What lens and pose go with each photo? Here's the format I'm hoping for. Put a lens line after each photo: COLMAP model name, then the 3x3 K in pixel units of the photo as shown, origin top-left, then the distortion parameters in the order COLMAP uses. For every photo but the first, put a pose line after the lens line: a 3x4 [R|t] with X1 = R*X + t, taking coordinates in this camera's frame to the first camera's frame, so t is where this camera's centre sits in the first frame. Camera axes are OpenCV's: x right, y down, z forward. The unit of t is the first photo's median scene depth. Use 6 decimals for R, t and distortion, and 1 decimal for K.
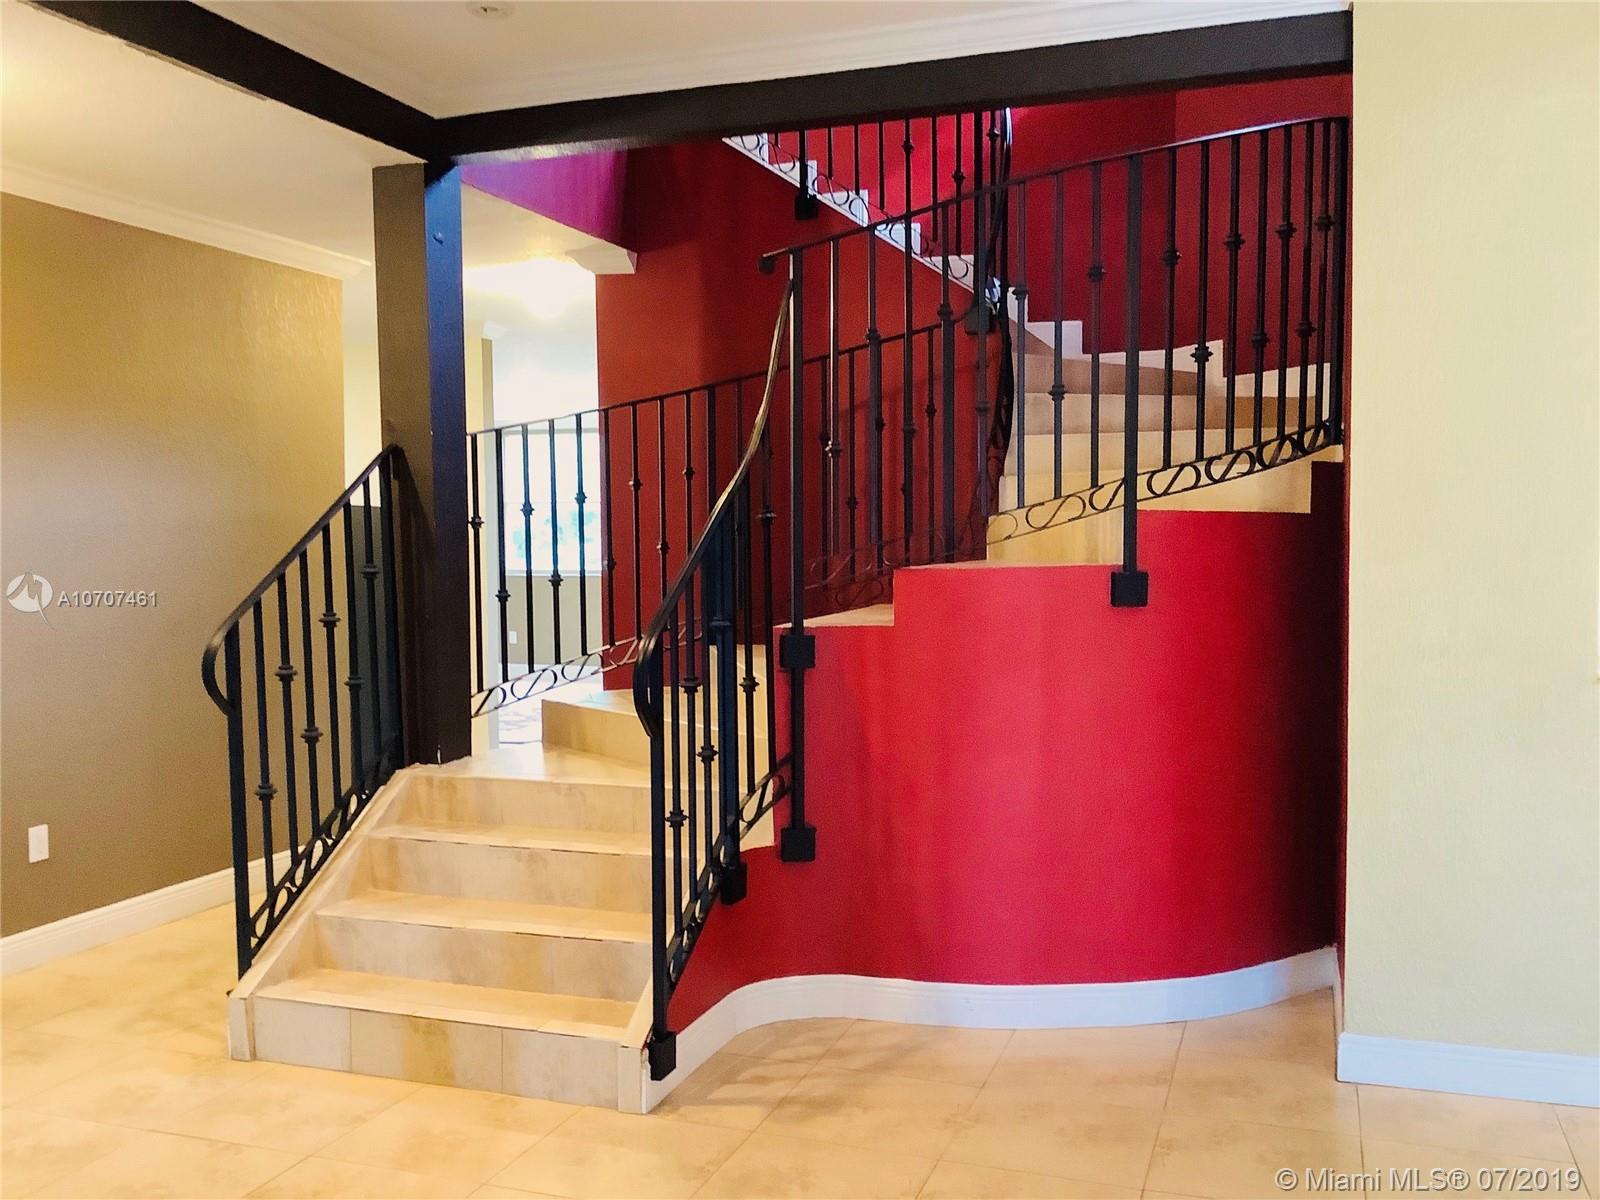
lens RADIAL K [[1428.7, 0, 800.6], [0, 1428.7, 633.9], [0, 0, 1]] dist [0.142166, -0.300467]
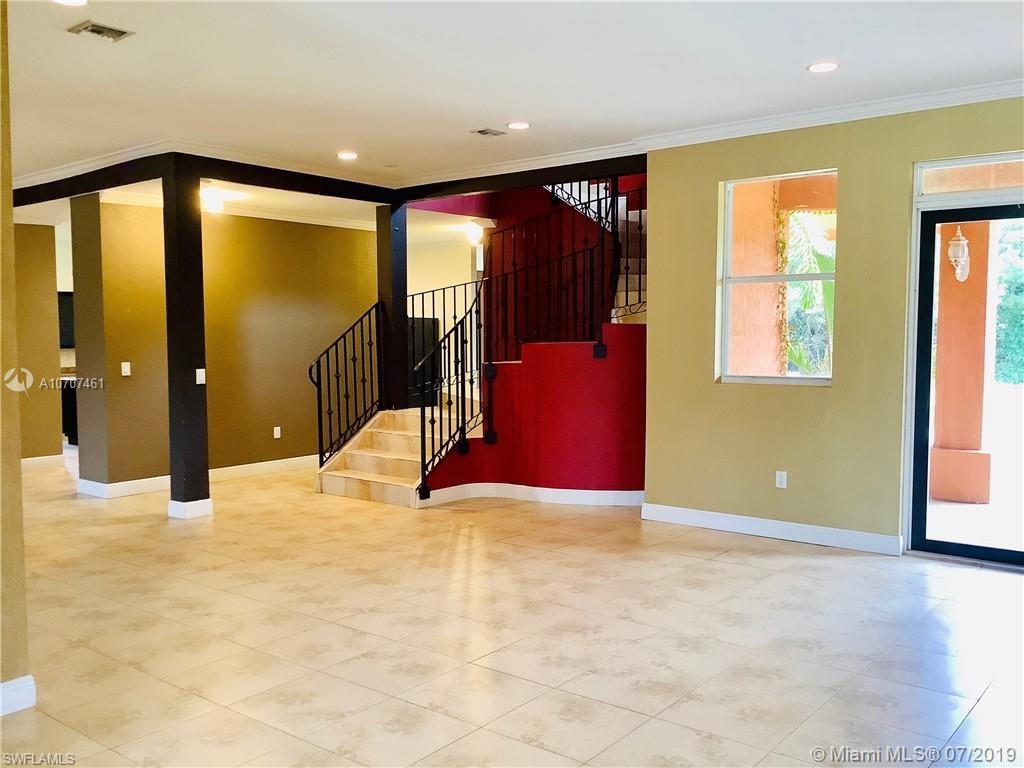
lens RADIAL K [[914.4, 0, 512.4], [0, 914.4, 405.7], [0, 0, 1]] dist [0.142166, -0.300467]
pose [[0.944025, 0.030479, -0.328463, 0.655467], [-0.024750, 0.999460, 0.021607, 0.040373], [0.328944, -0.012268, 0.944270, -0.753237]]
